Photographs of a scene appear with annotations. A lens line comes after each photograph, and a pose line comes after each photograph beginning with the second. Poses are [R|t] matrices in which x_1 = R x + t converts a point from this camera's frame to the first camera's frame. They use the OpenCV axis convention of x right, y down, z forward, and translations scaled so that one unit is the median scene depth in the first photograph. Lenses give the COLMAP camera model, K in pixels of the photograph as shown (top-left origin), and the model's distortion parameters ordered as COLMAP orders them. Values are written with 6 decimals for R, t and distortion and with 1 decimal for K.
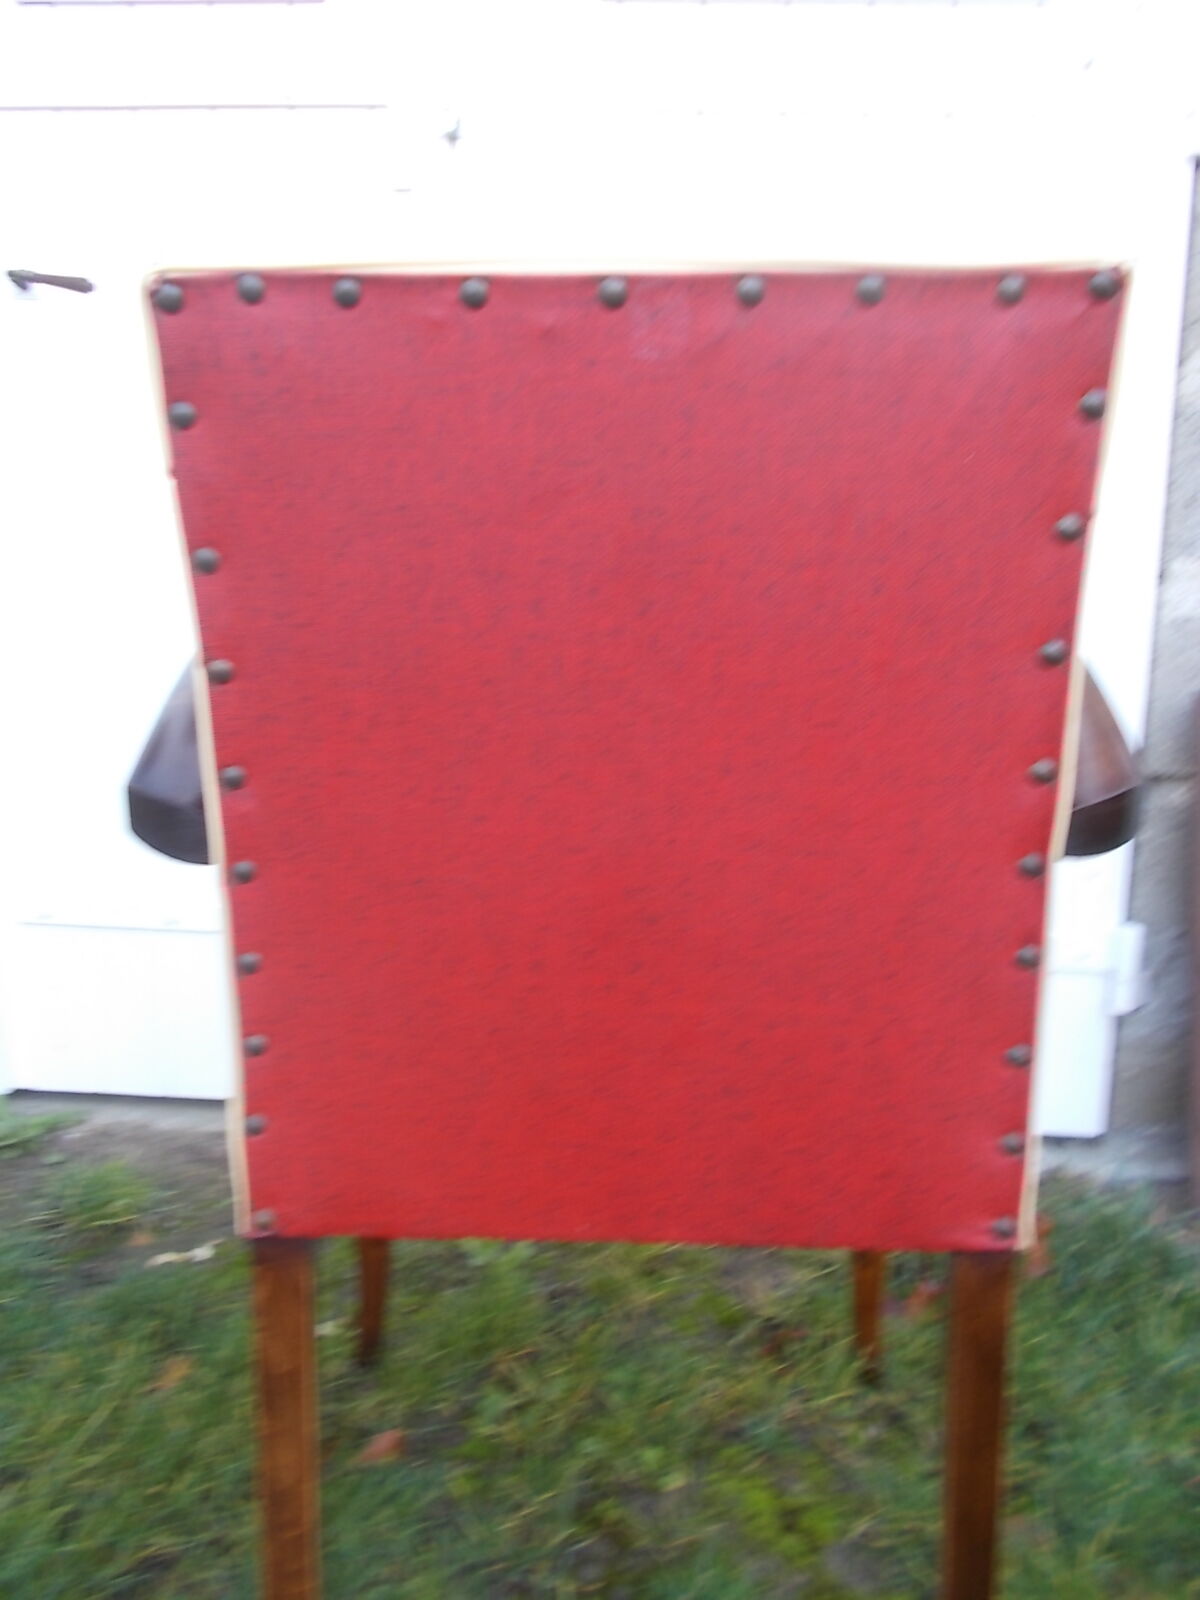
lens RADIAL K [[1215.2, 0, 610.3], [0, 1215.2, 802.4], [0, 0, 1]] dist [0.007716, -0.016063]
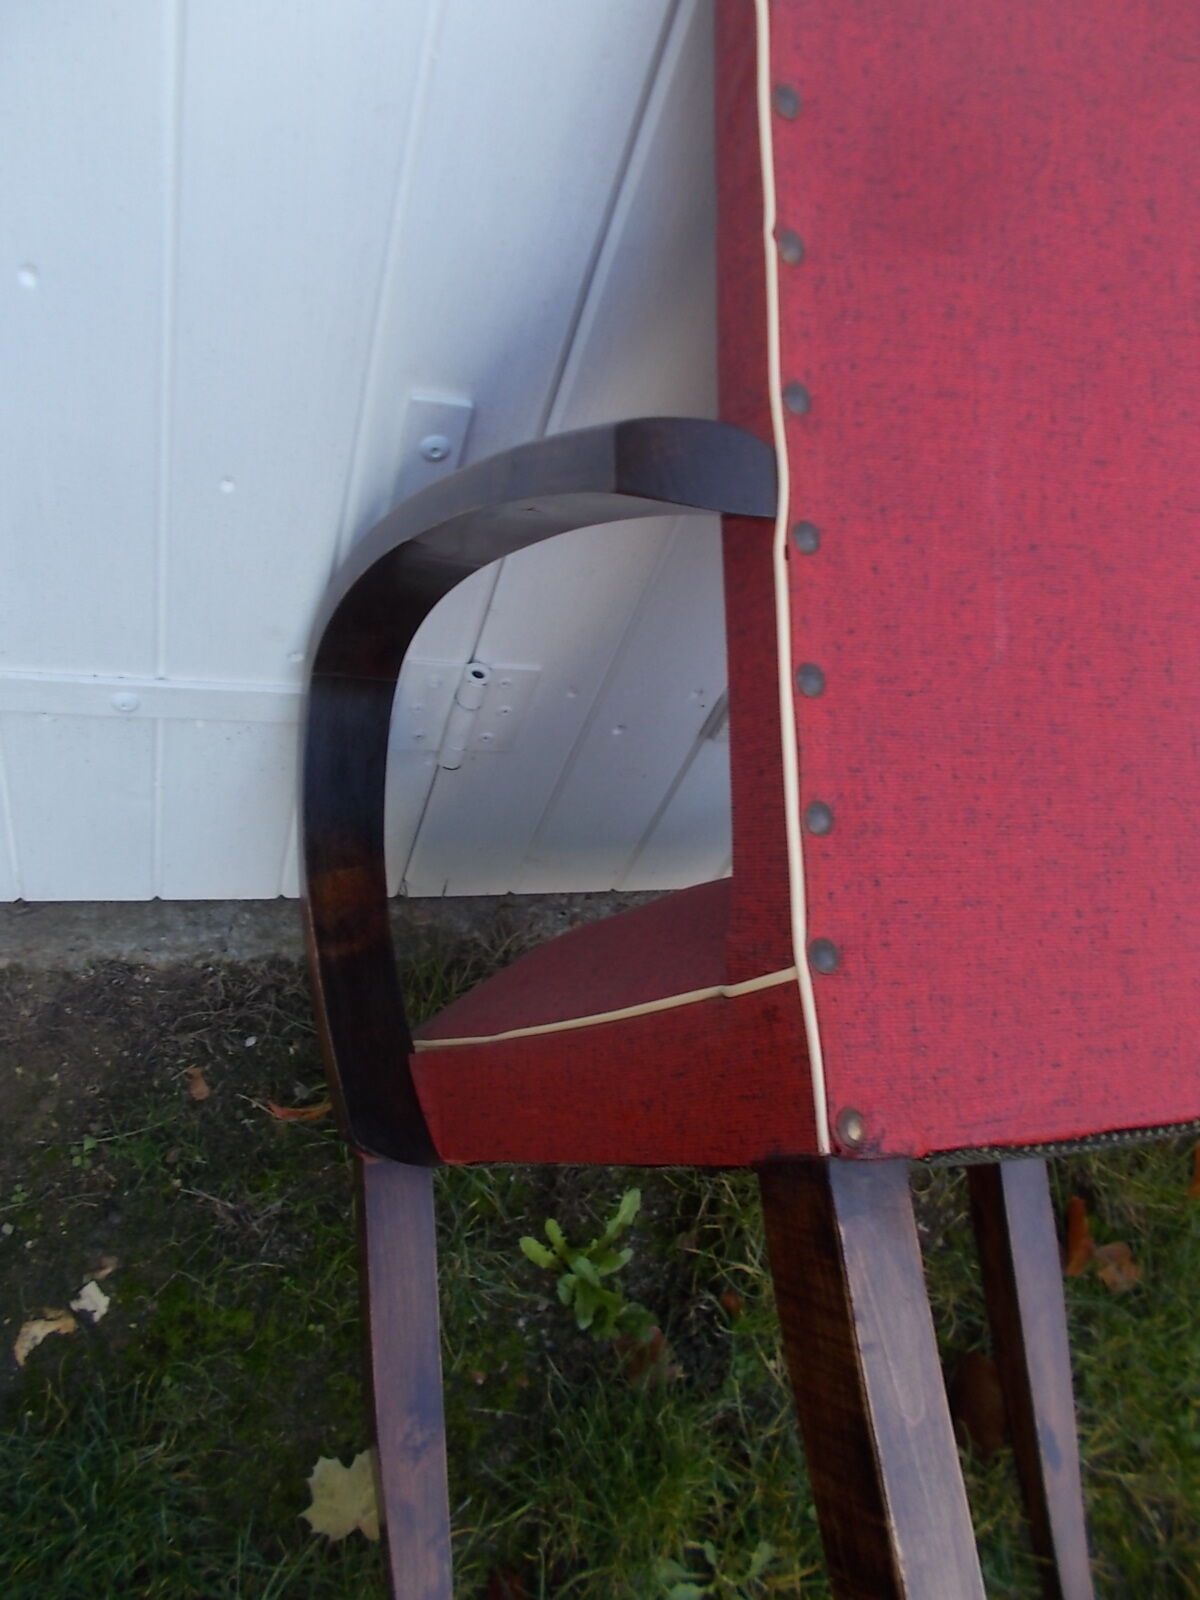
lens RADIAL K [[1215.2, 0, 605.0], [0, 1215.2, 788.4], [0, 0, 1]] dist [0.007716, -0.016063]
pose [[0.928643, -0.049234, 0.367694, -0.413849], [-0.223927, 0.715828, 0.661398, -0.358789], [-0.295769, -0.696539, 0.653723, 0.945763]]
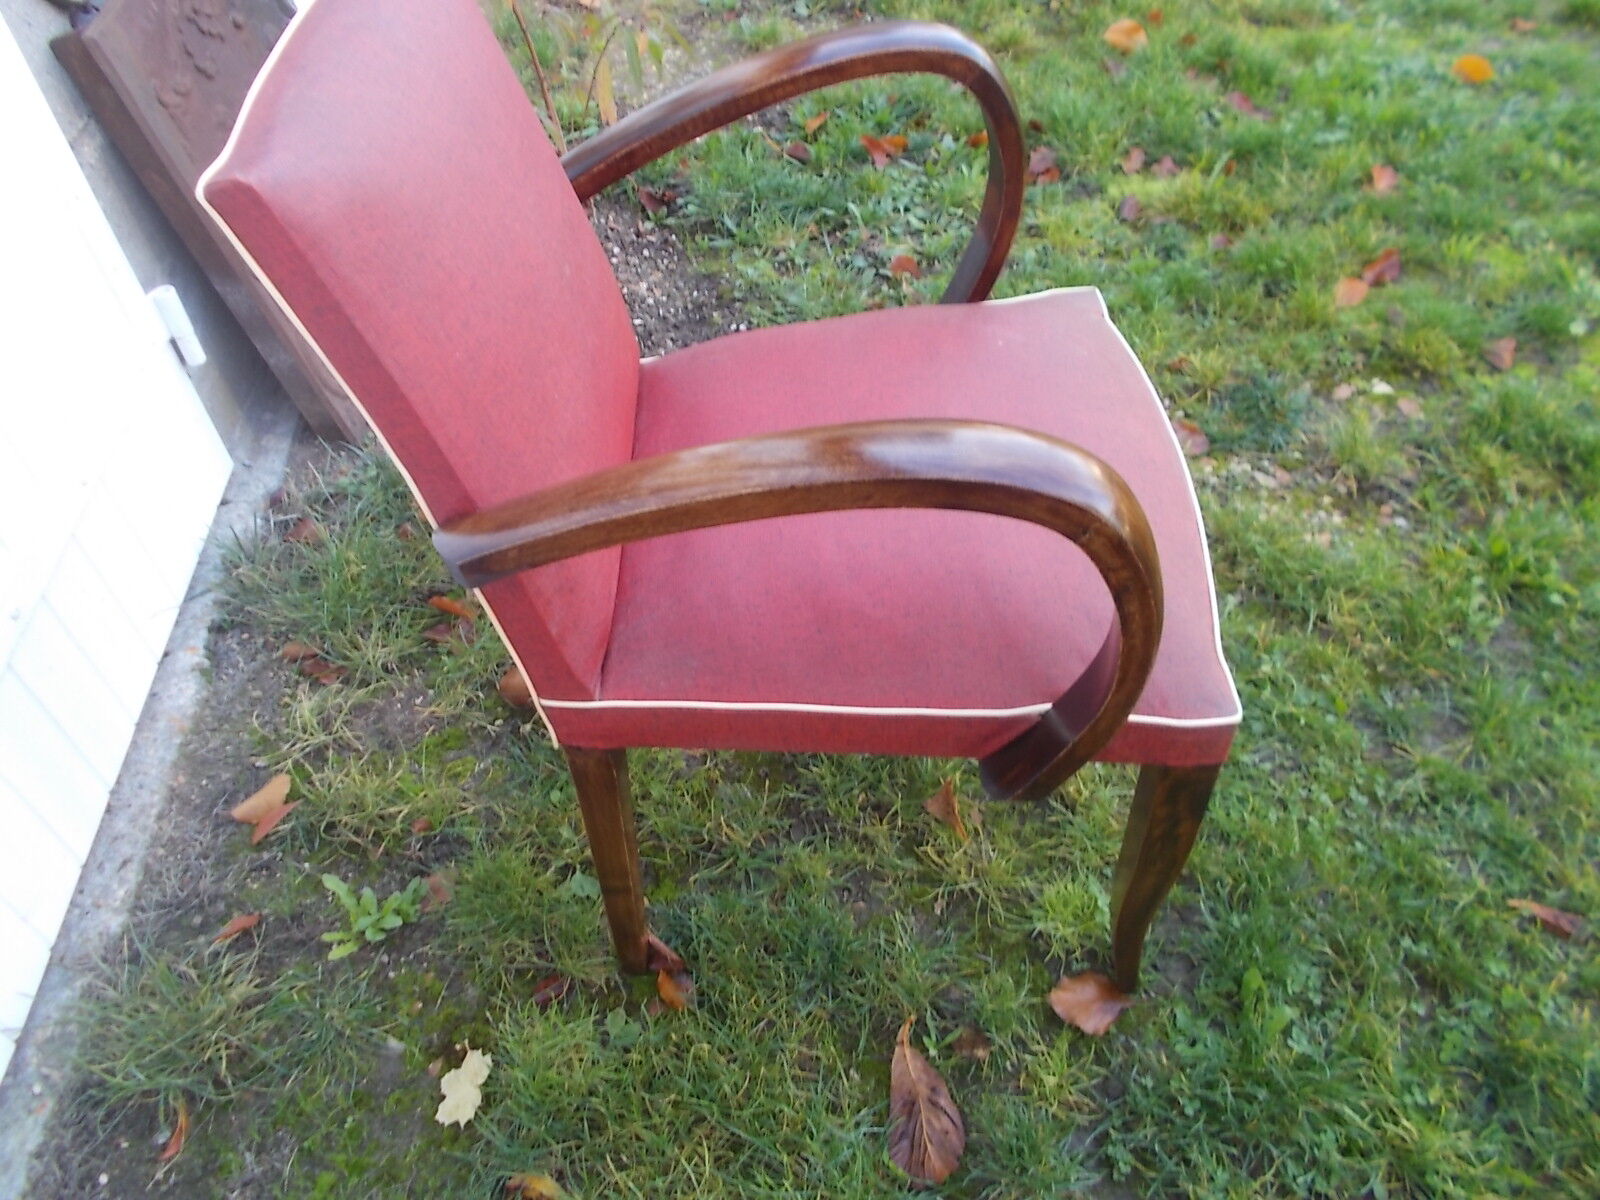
lens RADIAL K [[1215.2, 0, 808.3], [0, 1215.2, 603.5], [0, 0, 1]] dist [0.007716, -0.016063]
pose [[-0.124628, -0.733733, 0.667910, -0.758514], [0.230489, 0.633334, 0.738757, -0.527901], [-0.965061, 0.246016, 0.090186, 0.665828]]
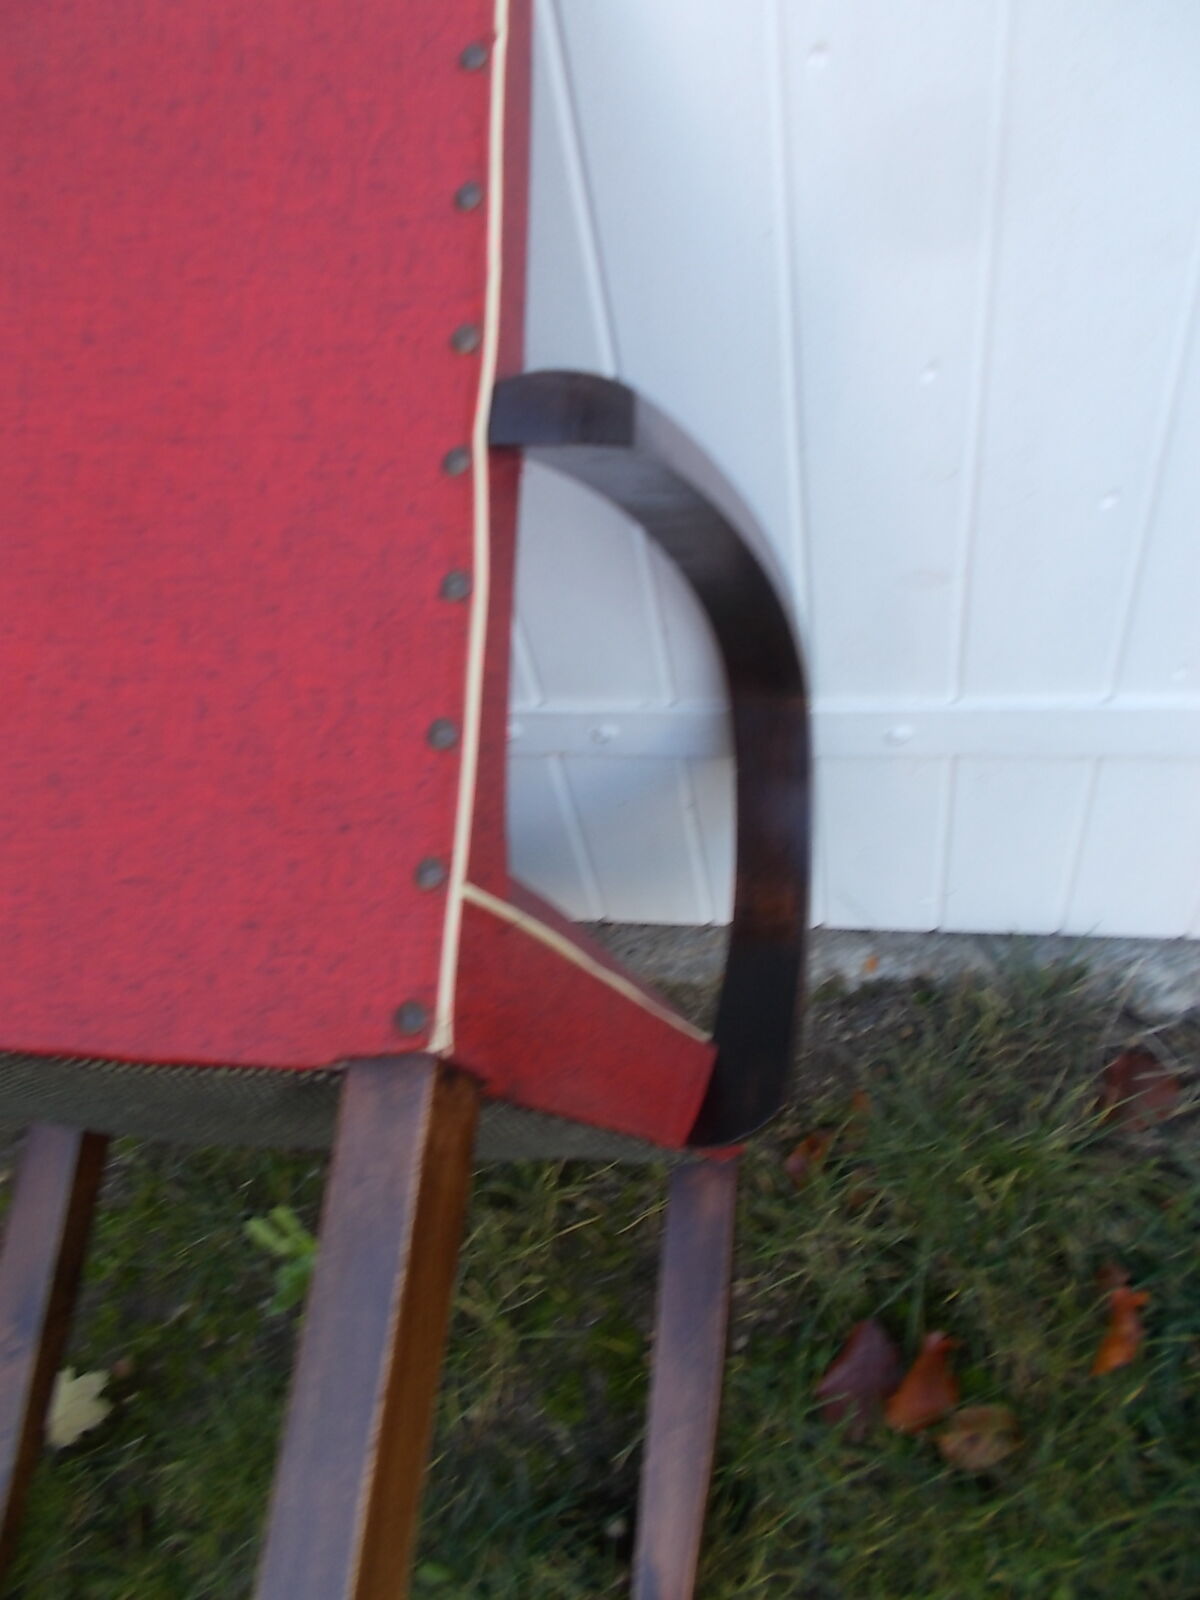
lens RADIAL K [[1215.2, 0, 601.0], [0, 1215.2, 788.6], [0, 0, 1]] dist [0.007716, -0.016063]
pose [[0.977852, -0.038101, -0.205800, 0.291536], [0.160490, 0.767656, 0.620441, -0.330720], [0.134344, -0.639729, 0.756769, 0.849885]]
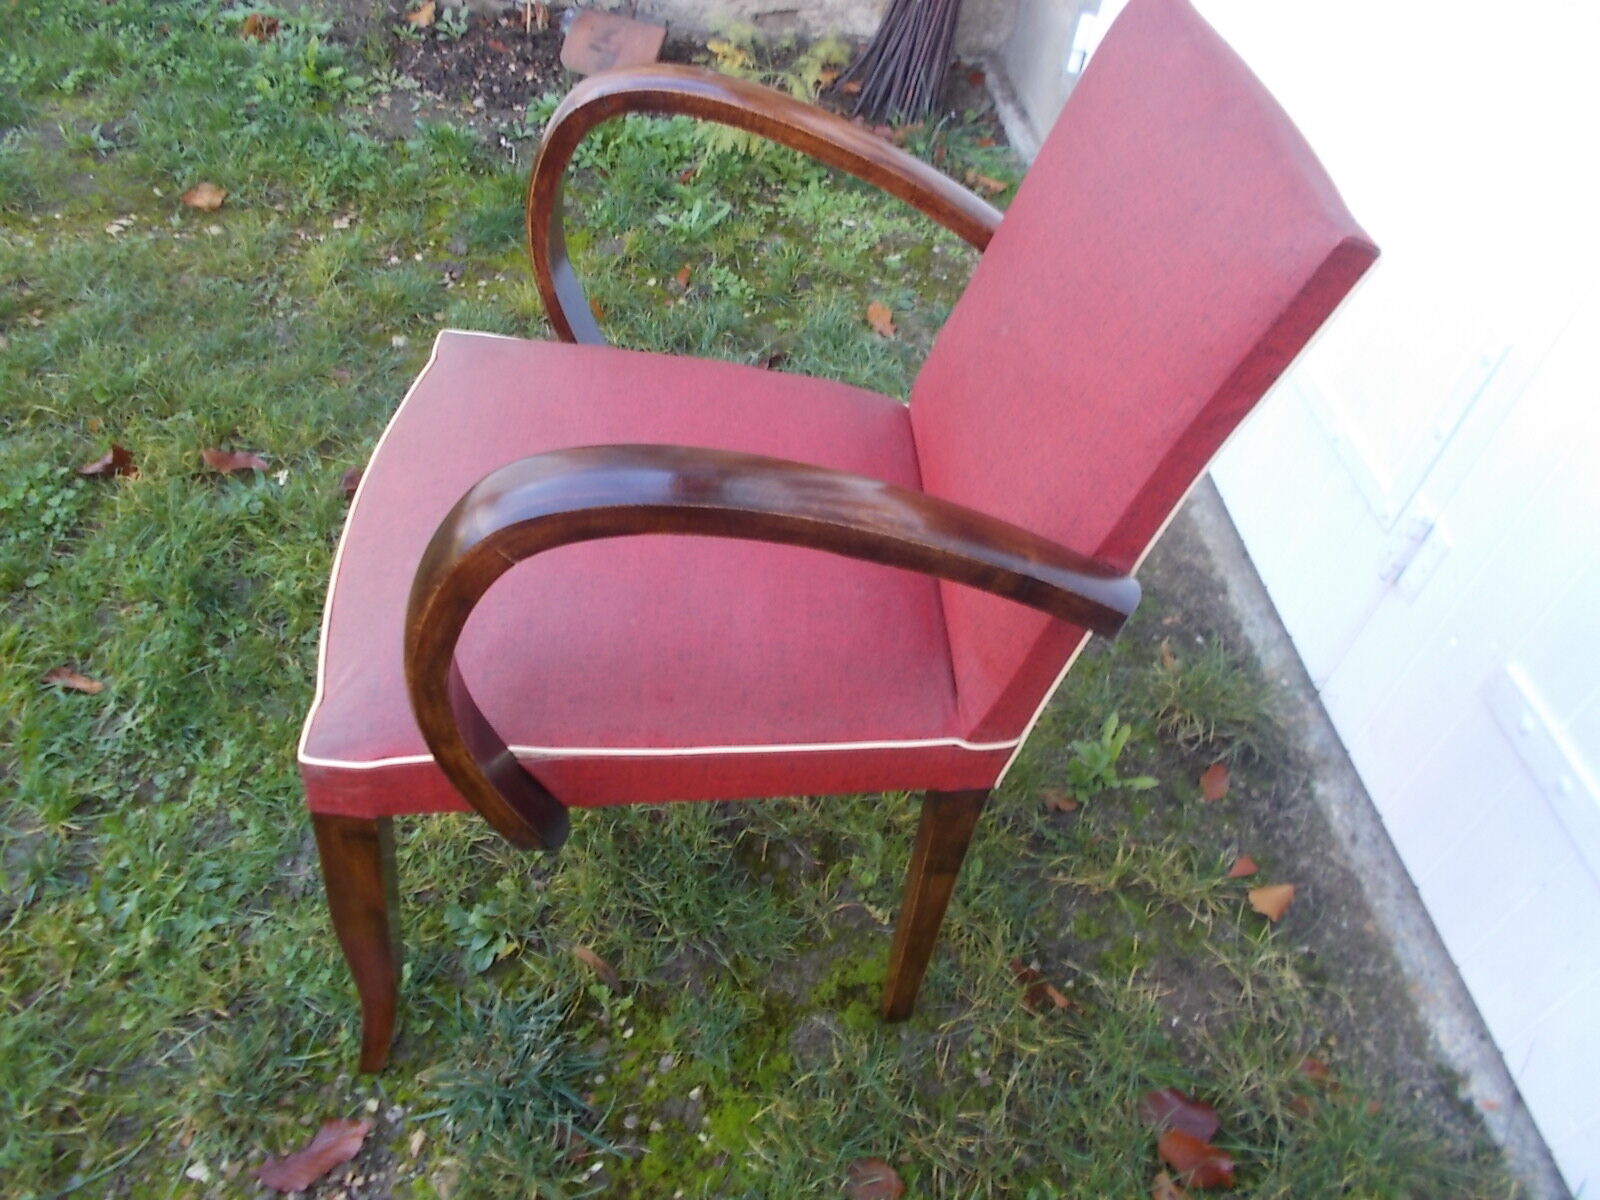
lens RADIAL K [[1215.2, 0, 790.1], [0, 1215.2, 592.8], [0, 0, 1]] dist [0.007716, -0.016063]
pose [[0.128594, 0.693725, -0.708667, 0.703582], [-0.309821, 0.706935, 0.635810, -0.453824], [0.942059, 0.137799, 0.305839, 0.472205]]
